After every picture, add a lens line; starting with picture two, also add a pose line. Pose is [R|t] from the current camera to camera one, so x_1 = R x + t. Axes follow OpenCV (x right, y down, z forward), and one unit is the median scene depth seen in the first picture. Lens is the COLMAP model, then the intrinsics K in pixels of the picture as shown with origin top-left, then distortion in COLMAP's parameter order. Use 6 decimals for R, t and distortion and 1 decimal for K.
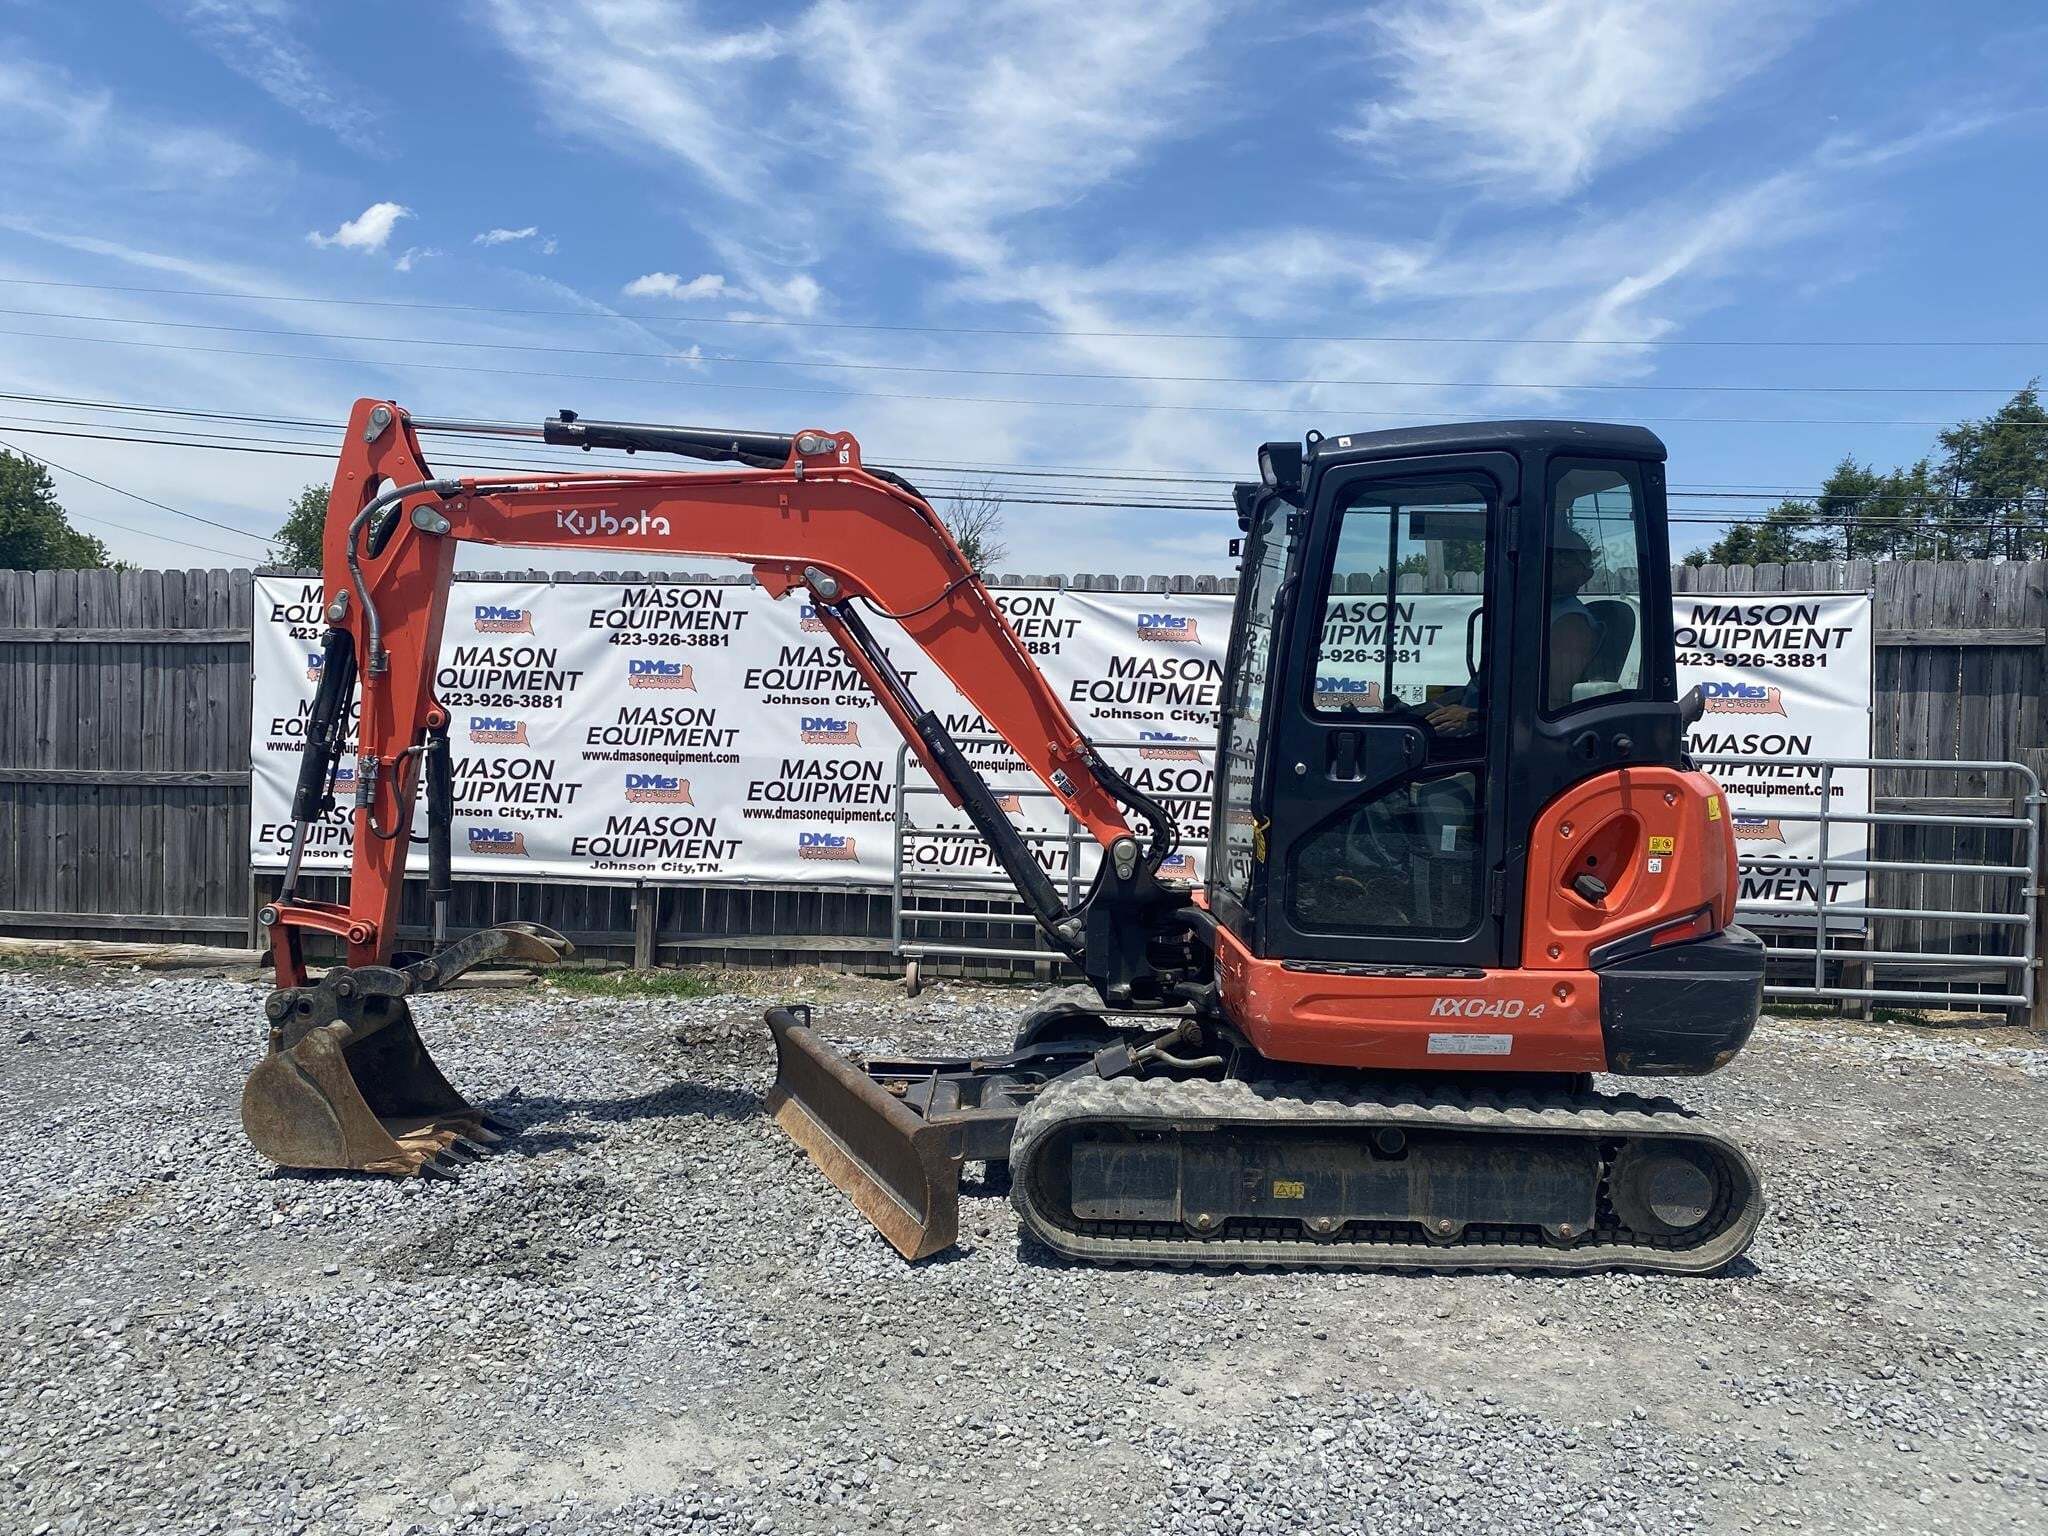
lens RADIAL K [[1565.1, 0, 1010.1], [0, 1565.1, 743.8], [0, 0, 1]] dist [0.025321, -0.016619]
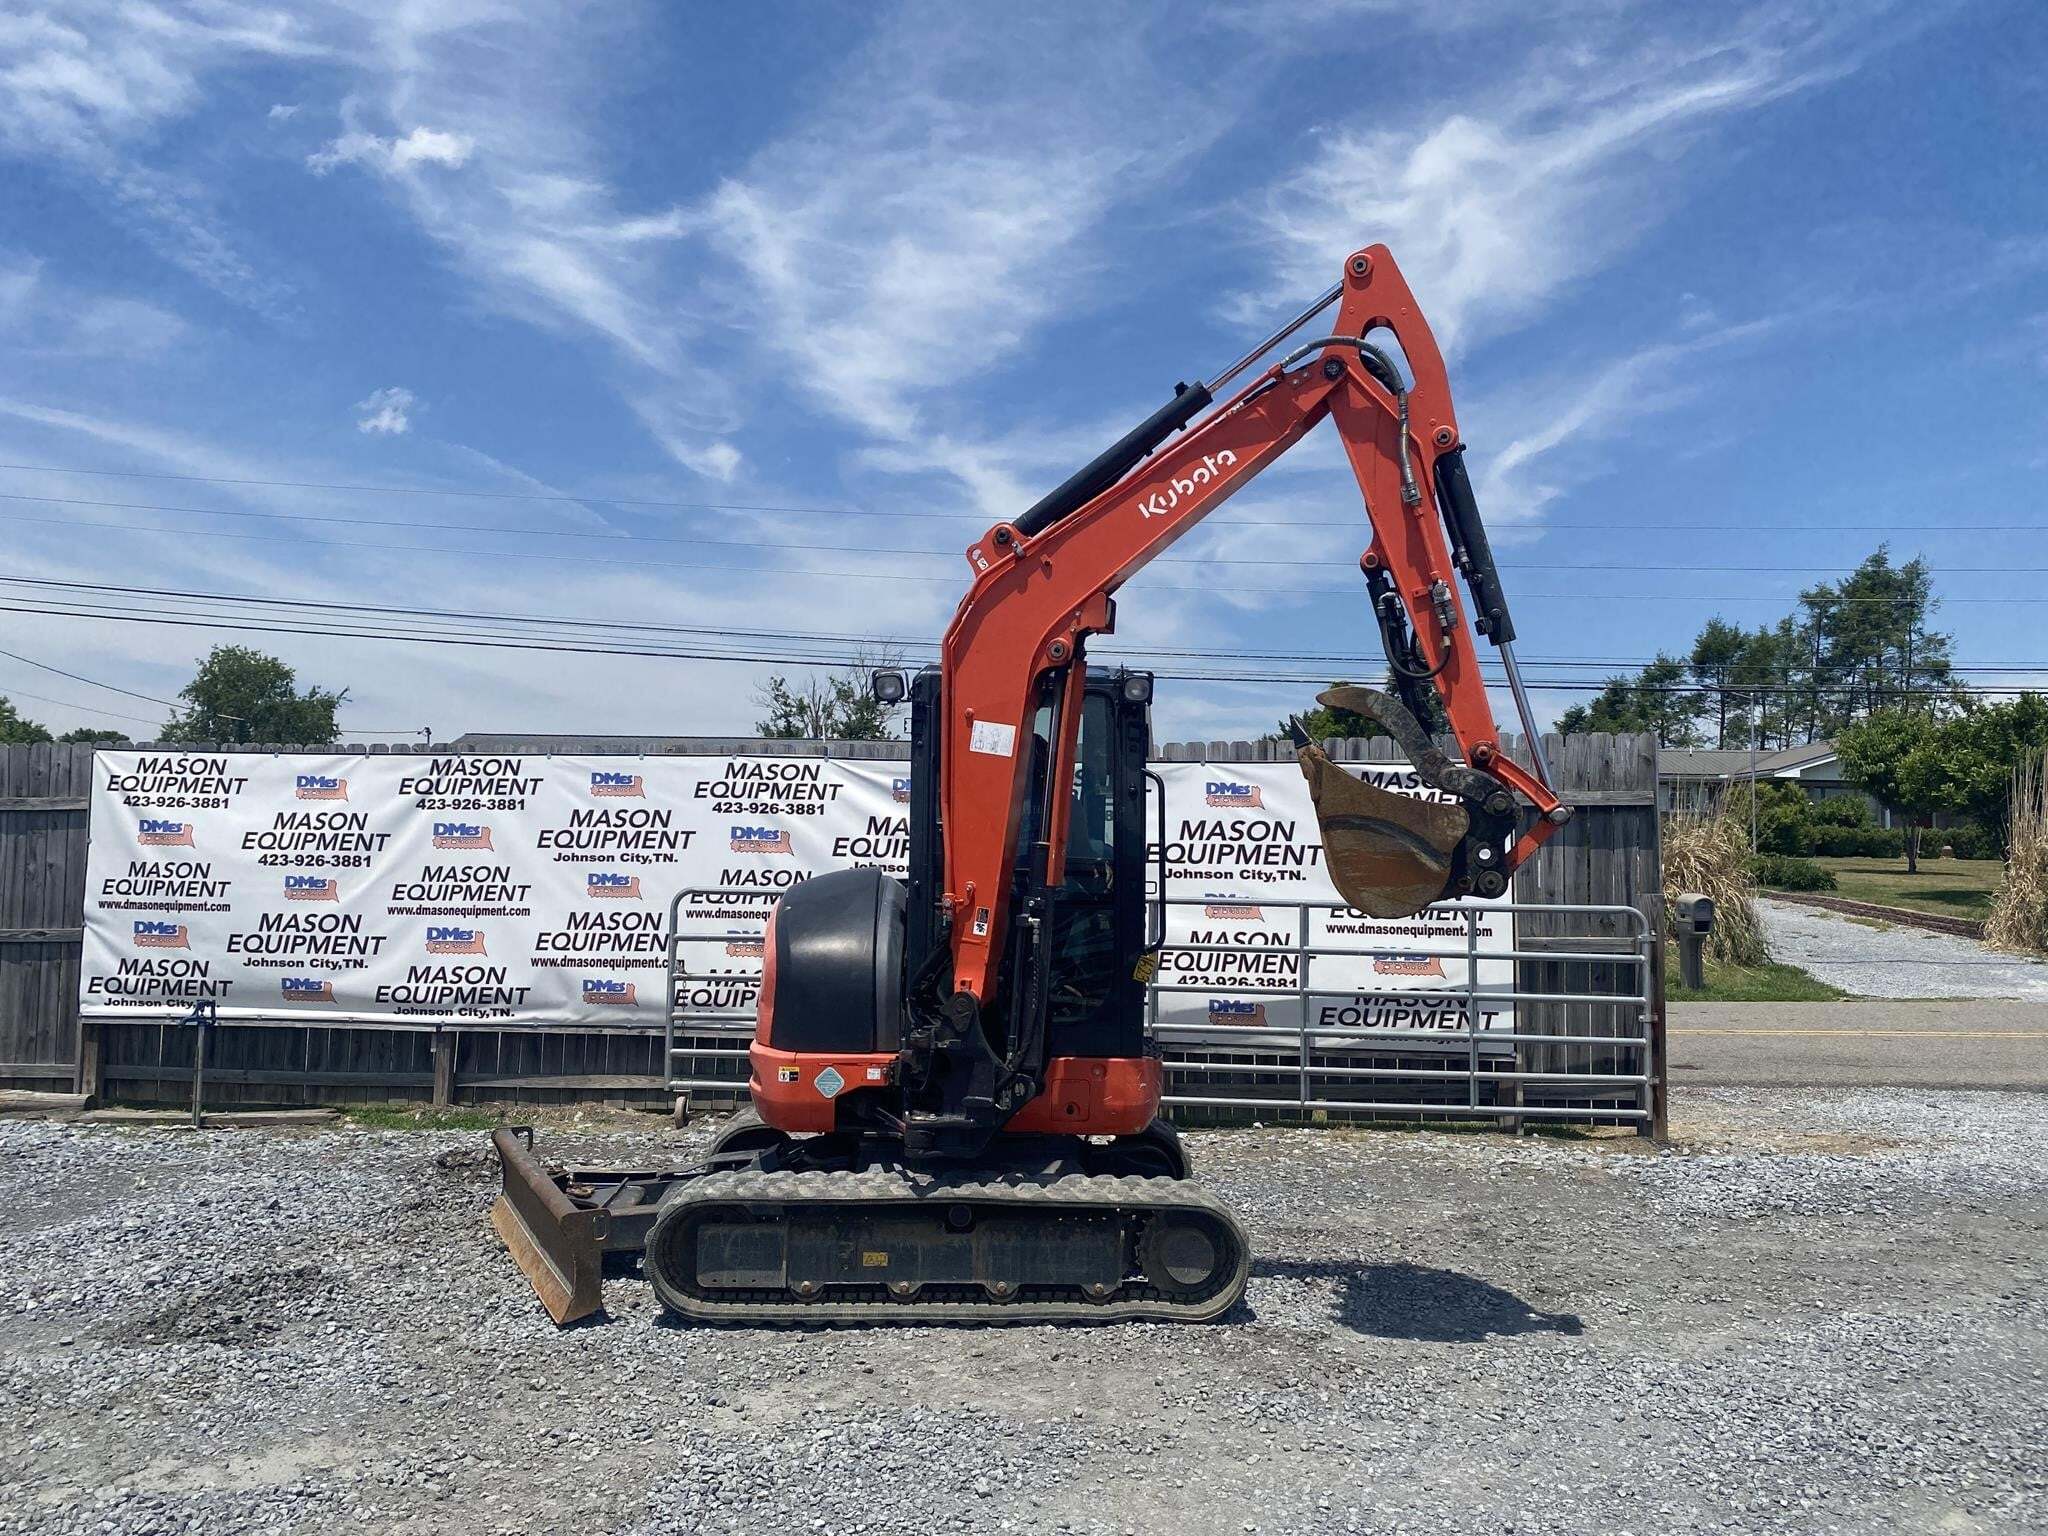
lens RADIAL K [[1571.1, 0, 995.6], [0, 1571.1, 763.7], [0, 0, 1]] dist [0.015737, -0.004098]
pose [[0.999227, -0.004635, 0.039048, 0.123109], [0.007920, 0.996402, -0.084387, 0.001752], [-0.038516, 0.084631, 0.995668, -0.140635]]
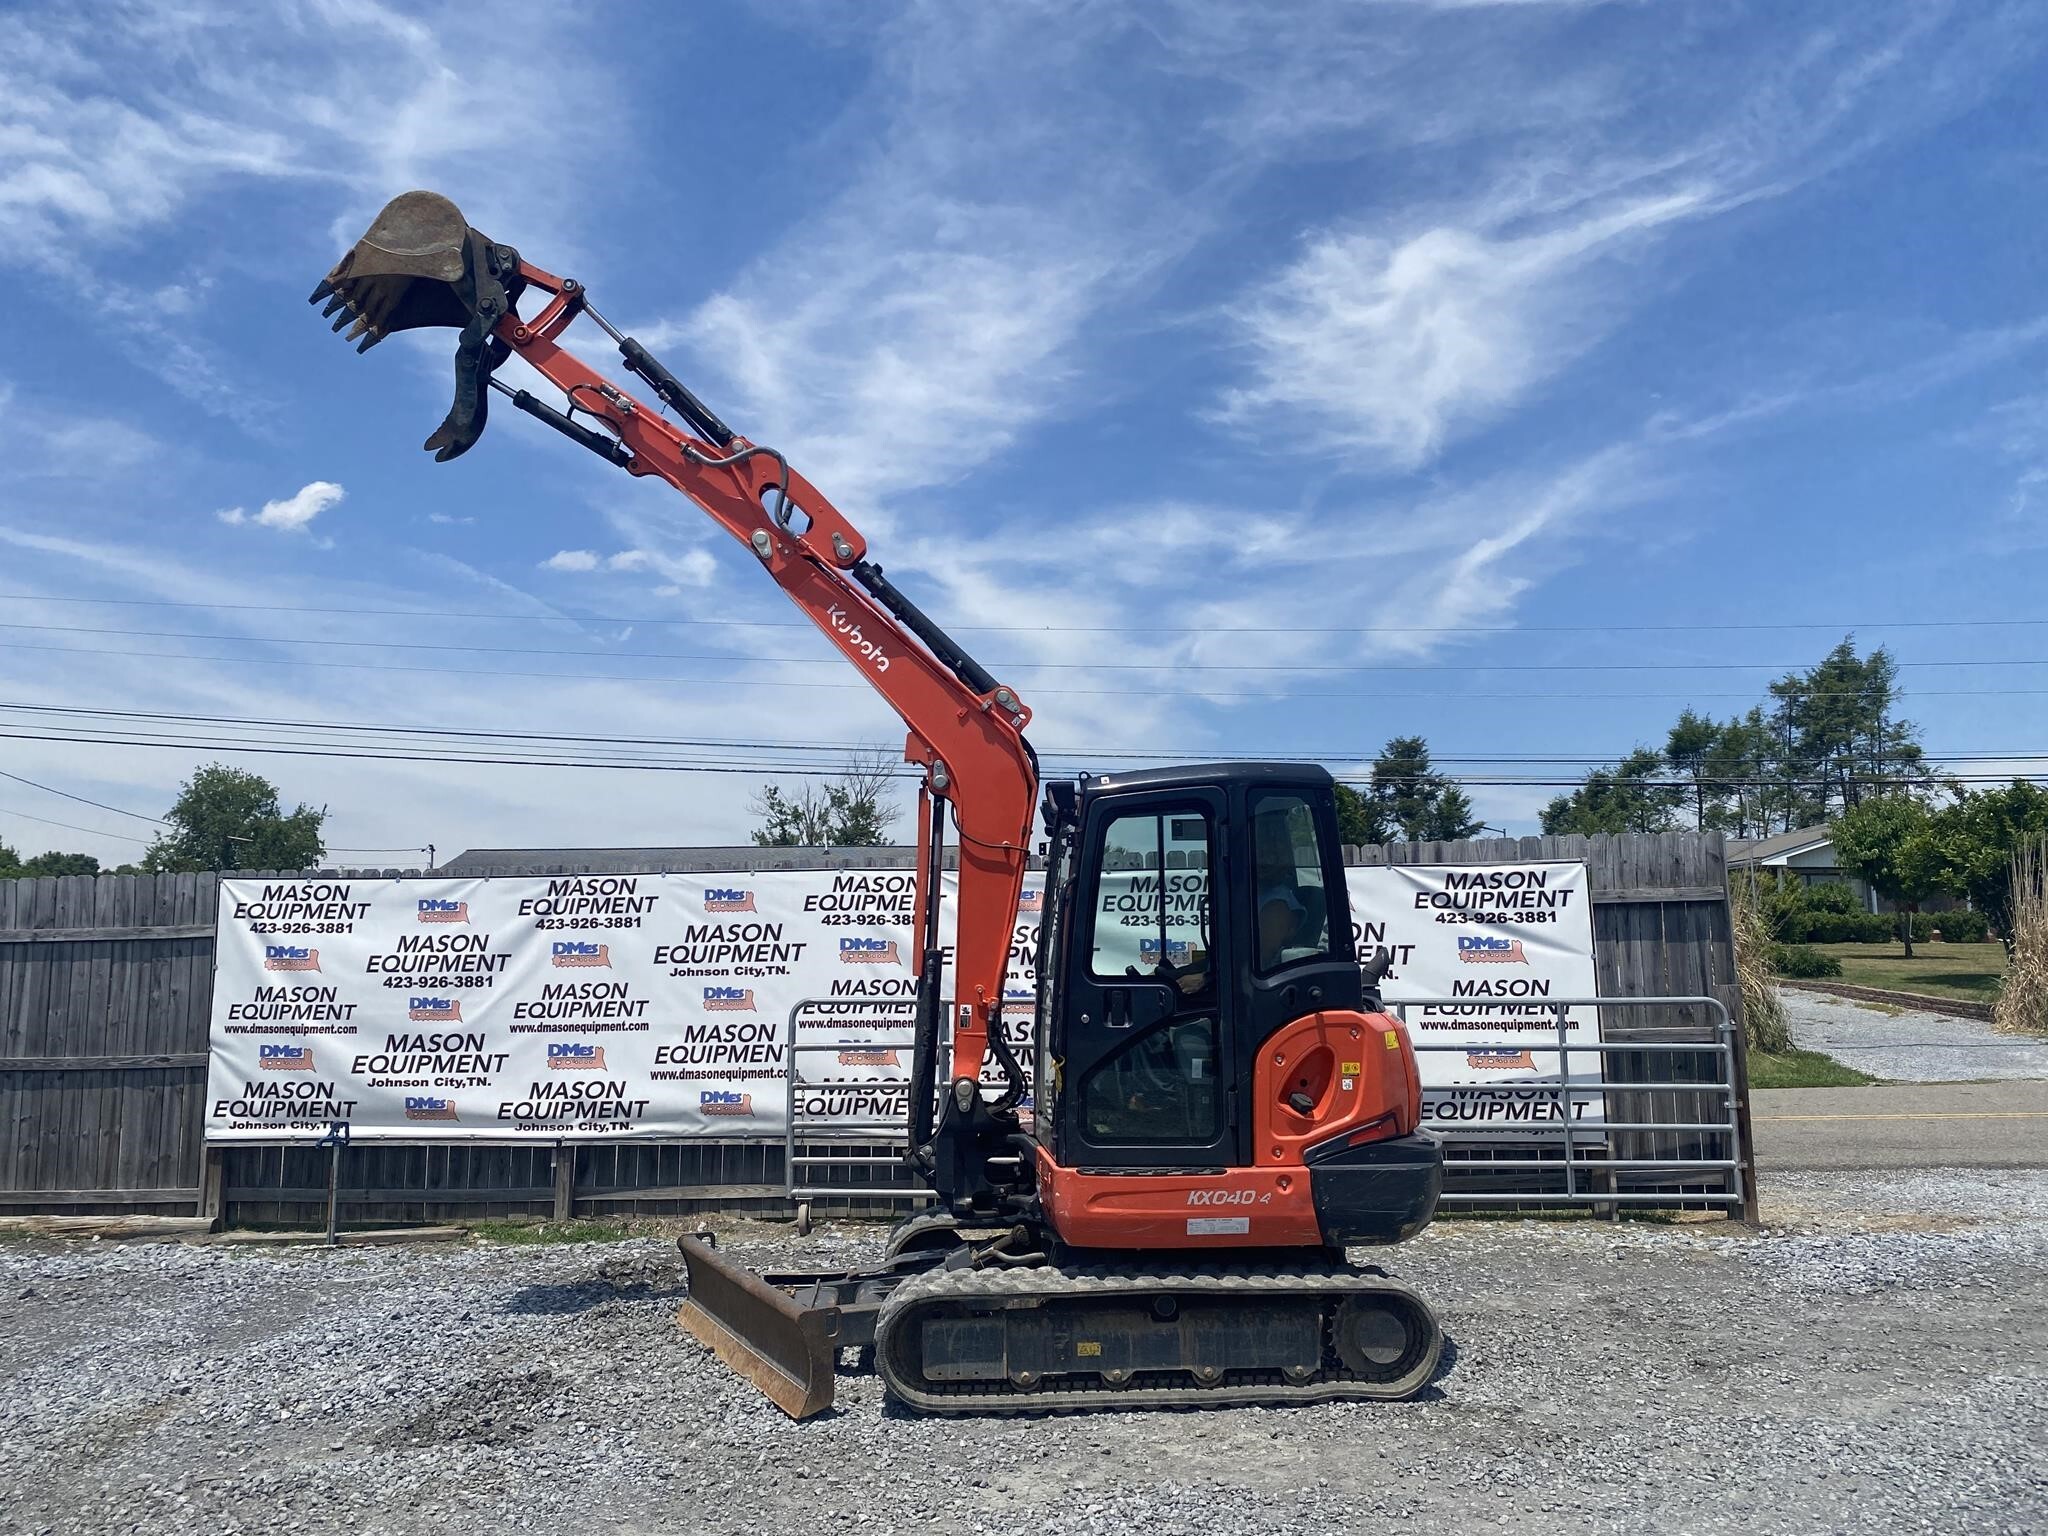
lens RADIAL K [[1570.9, 0, 996.9], [0, 1570.9, 751.3], [0, 0, 1]] dist [0.014138, -0.001116]
pose [[0.998078, -0.021856, 0.057984, 0.019809], [0.030716, 0.987180, -0.156630, -0.001534], [-0.053818, 0.158110, 0.985954, -0.197776]]
